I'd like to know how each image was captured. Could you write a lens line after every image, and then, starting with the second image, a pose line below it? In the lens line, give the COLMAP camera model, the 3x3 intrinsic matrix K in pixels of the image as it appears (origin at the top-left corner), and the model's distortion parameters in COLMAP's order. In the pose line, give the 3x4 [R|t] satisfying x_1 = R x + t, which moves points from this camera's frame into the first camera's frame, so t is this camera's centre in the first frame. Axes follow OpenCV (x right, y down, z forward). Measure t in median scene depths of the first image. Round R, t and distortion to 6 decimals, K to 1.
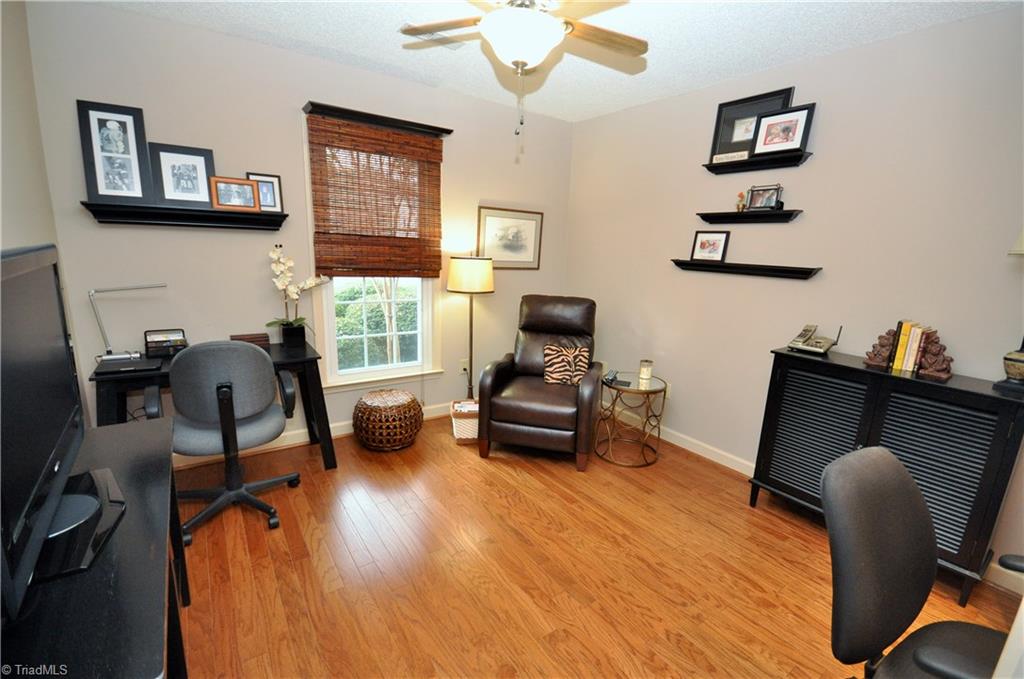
lens RADIAL K [[450.2, 0, 518.5], [0, 450.2, 342.5], [0, 0, 1]] dist [0.000239, -0.004497]
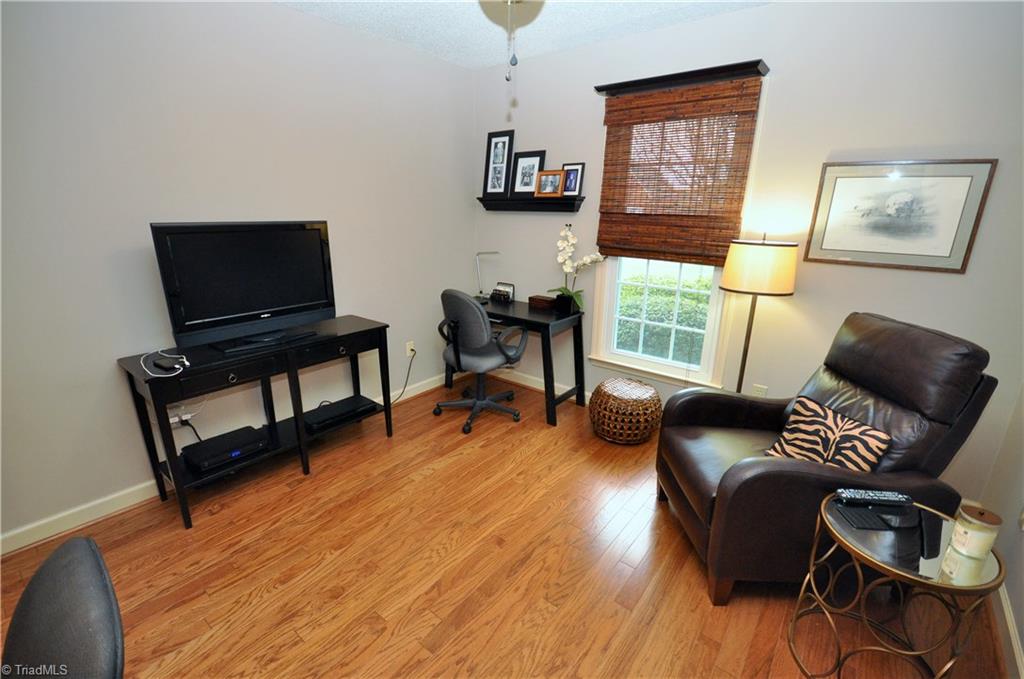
lens RADIAL K [[450.2, 0, 520.2], [0, 450.2, 345.2], [0, 0, 1]] dist [0.000239, -0.004497]
pose [[0.278387, 0.241616, -0.929582, 0.548806], [-0.209181, 0.959861, 0.186842, -0.102220], [0.937414, 0.142436, 0.317754, 0.523600]]
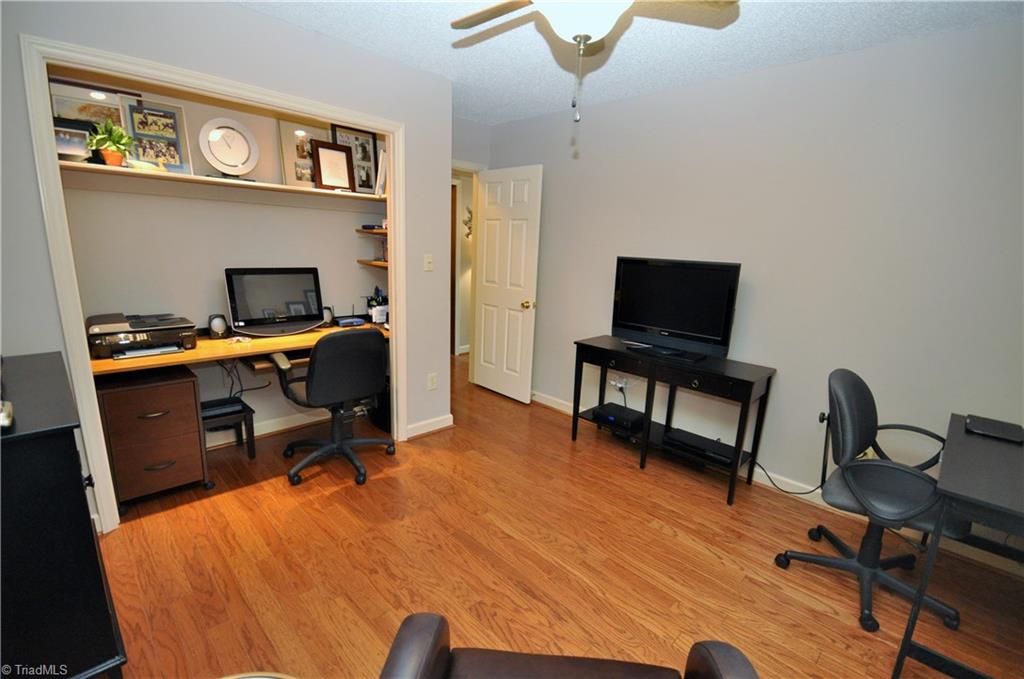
lens RADIAL K [[450.2, 0, 513.8], [0, 450.2, 339.9], [0, 0, 1]] dist [0.000239, -0.004497]
pose [[-0.984137, -0.048754, -0.170577, 0.153154], [-0.115102, 0.907131, 0.404801, -0.264705], [0.135000, 0.418014, -0.898354, 1.222754]]
